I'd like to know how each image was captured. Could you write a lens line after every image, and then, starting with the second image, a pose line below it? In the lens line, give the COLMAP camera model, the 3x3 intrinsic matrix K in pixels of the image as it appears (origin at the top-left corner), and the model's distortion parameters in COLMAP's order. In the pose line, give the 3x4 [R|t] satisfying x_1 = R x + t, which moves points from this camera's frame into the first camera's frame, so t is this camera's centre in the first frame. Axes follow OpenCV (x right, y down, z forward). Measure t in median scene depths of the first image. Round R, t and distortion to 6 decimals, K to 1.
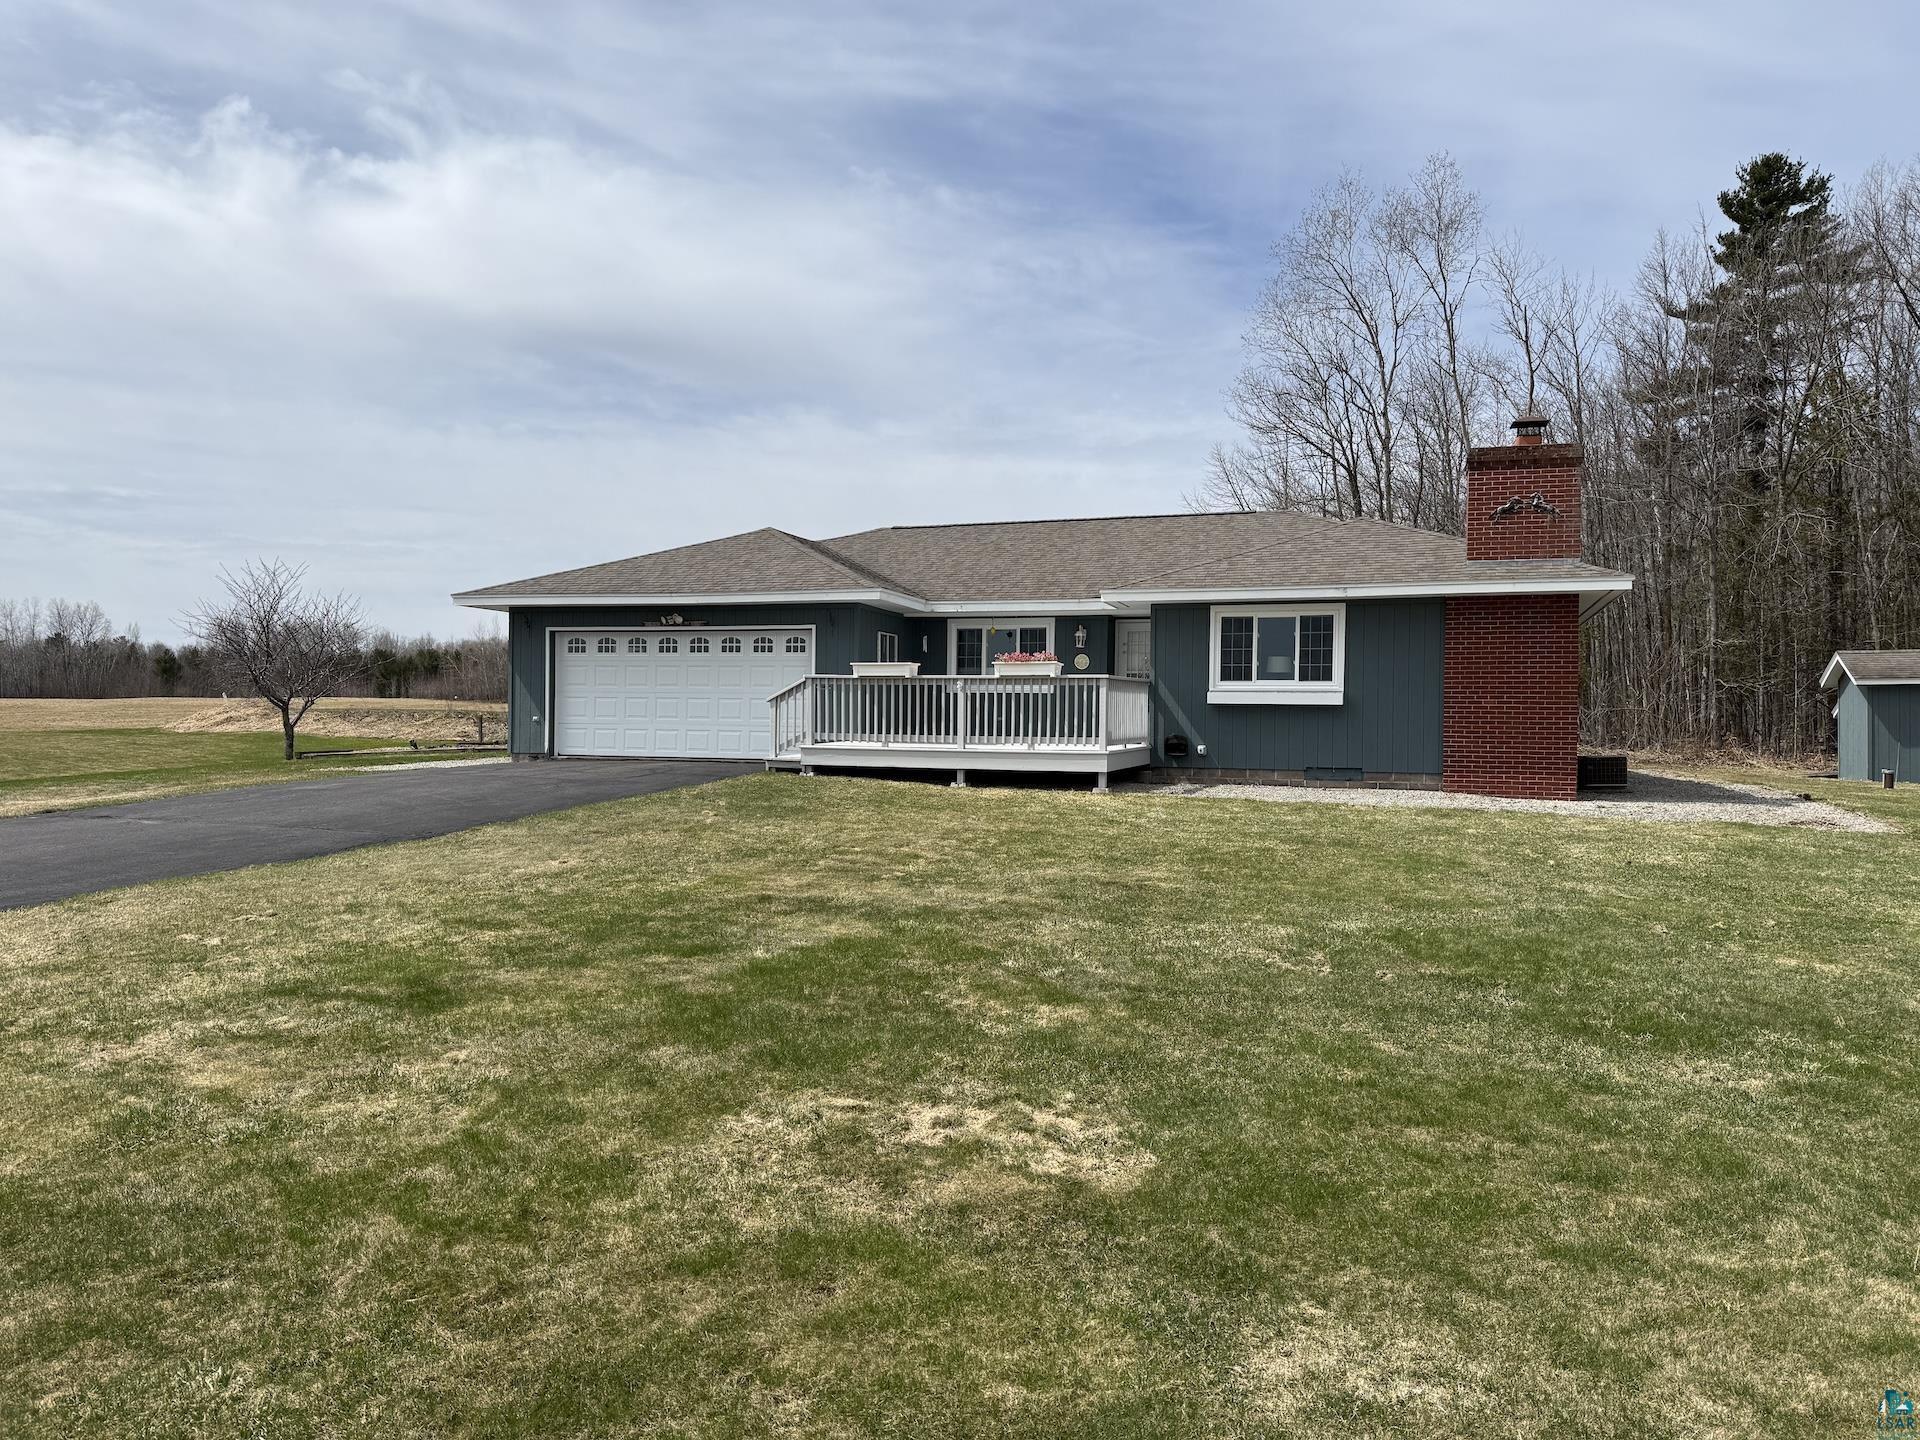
lens RADIAL K [[1307.7, 0, 960.0], [0, 1307.7, 720.0], [0, 0, 1]] dist [0.110947, -0.113620]
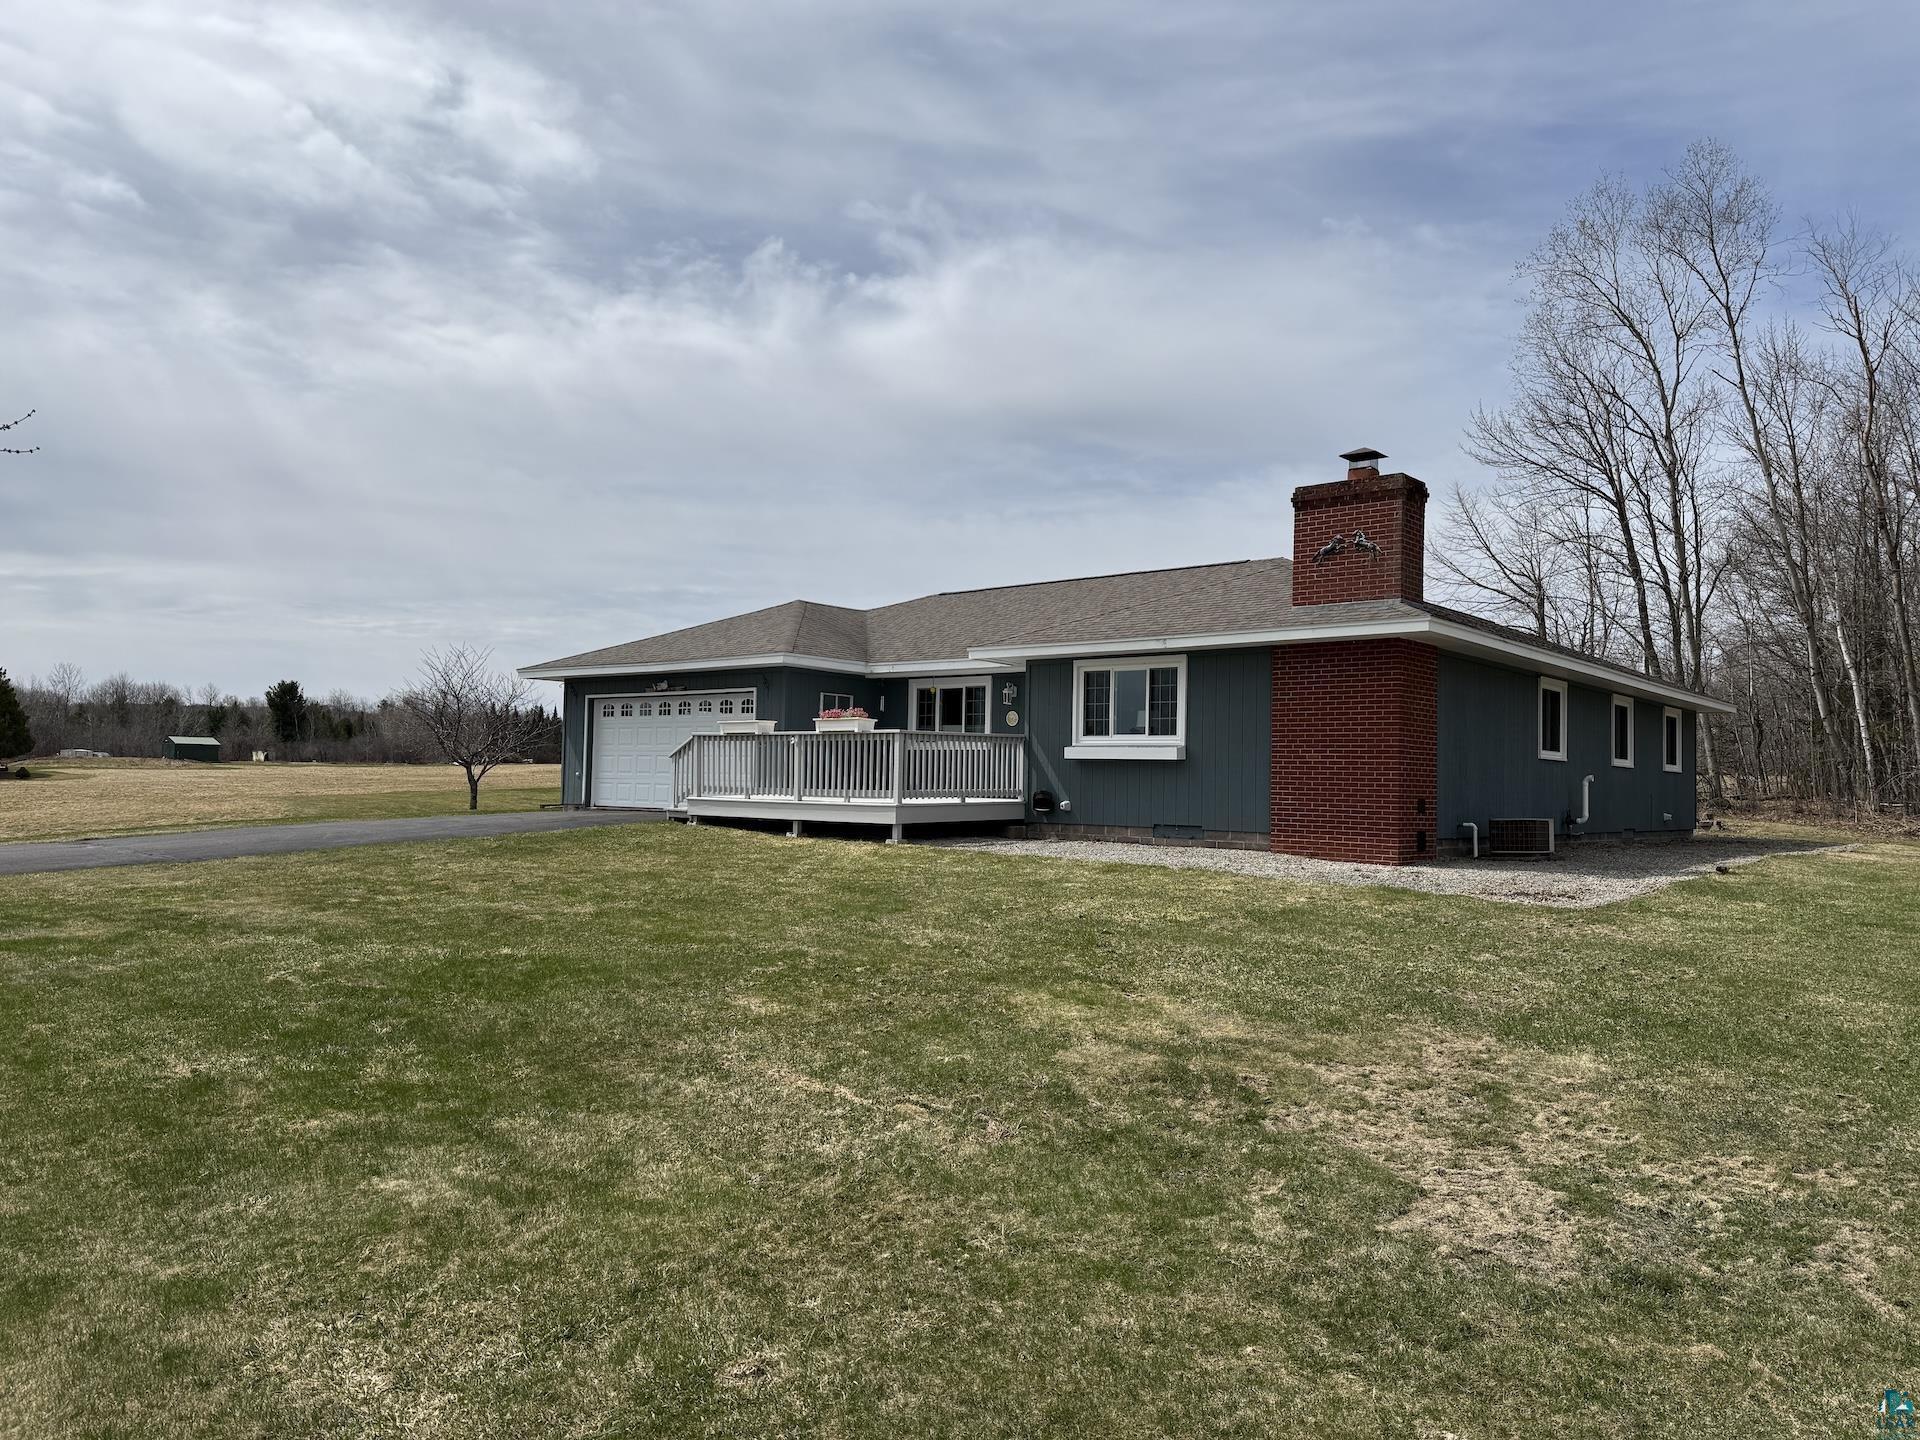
lens RADIAL K [[1313.9, 0, 960.5], [0, 1313.9, 788.6], [0, 0, 1]] dist [0.032807, 0.002379]
pose [[0.939966, 0.005498, -0.341223, 0.451403], [-0.005226, 0.999985, 0.001716, 0.008538], [0.341228, 0.000170, 0.939981, 0.038754]]
